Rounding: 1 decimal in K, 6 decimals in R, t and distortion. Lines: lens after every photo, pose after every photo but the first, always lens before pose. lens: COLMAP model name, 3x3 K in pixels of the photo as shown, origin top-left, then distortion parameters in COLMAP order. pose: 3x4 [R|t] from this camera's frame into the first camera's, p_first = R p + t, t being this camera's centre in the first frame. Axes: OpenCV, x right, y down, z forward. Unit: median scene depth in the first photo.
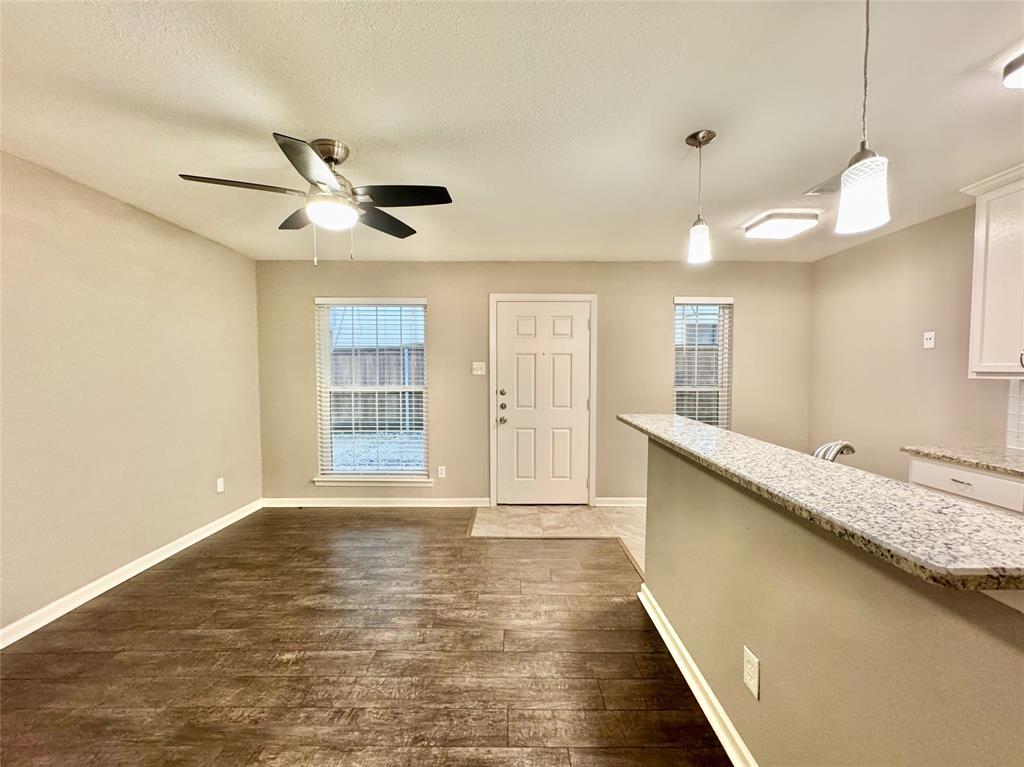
lens RADIAL K [[416.0, 0, 507.7], [0, 416.0, 382.9], [0, 0, 1]] dist [-0.013975, 0.000244]
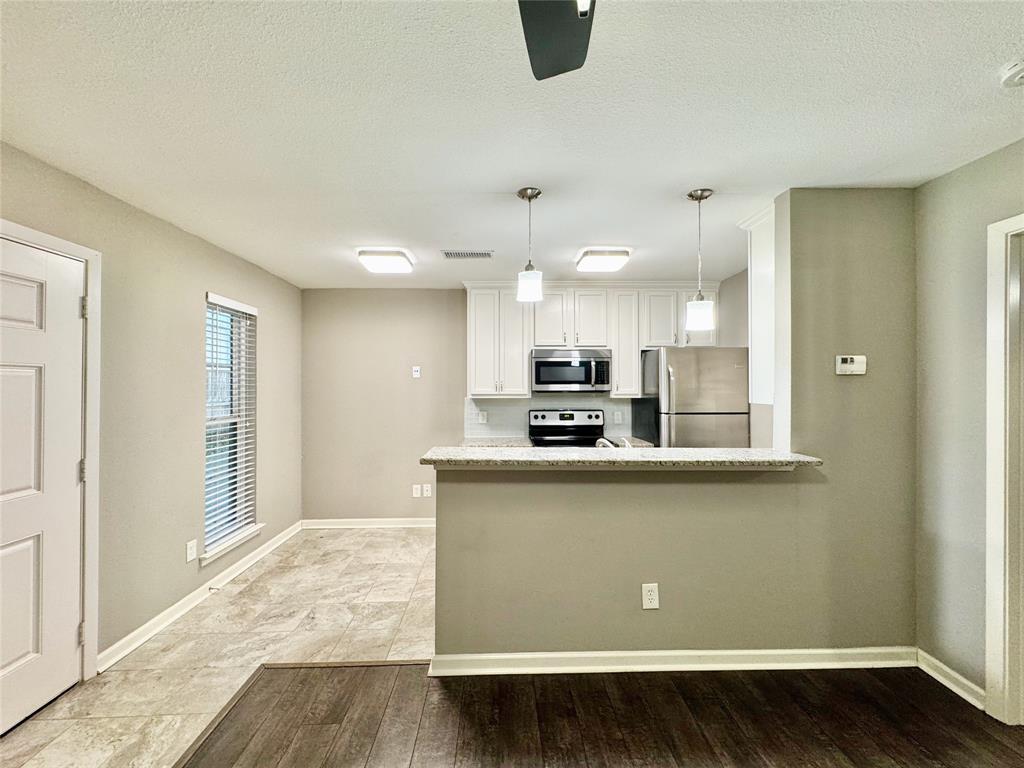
lens RADIAL K [[416.0, 0, 507.7], [0, 416.0, 383.4], [0, 0, 1]] dist [-0.013975, 0.000244]
pose [[-0.042628, 0.002779, 0.999087, -0.449165], [0.030826, 0.999524, -0.001465, -0.054152], [-0.998615, 0.030736, -0.042694, 0.761093]]
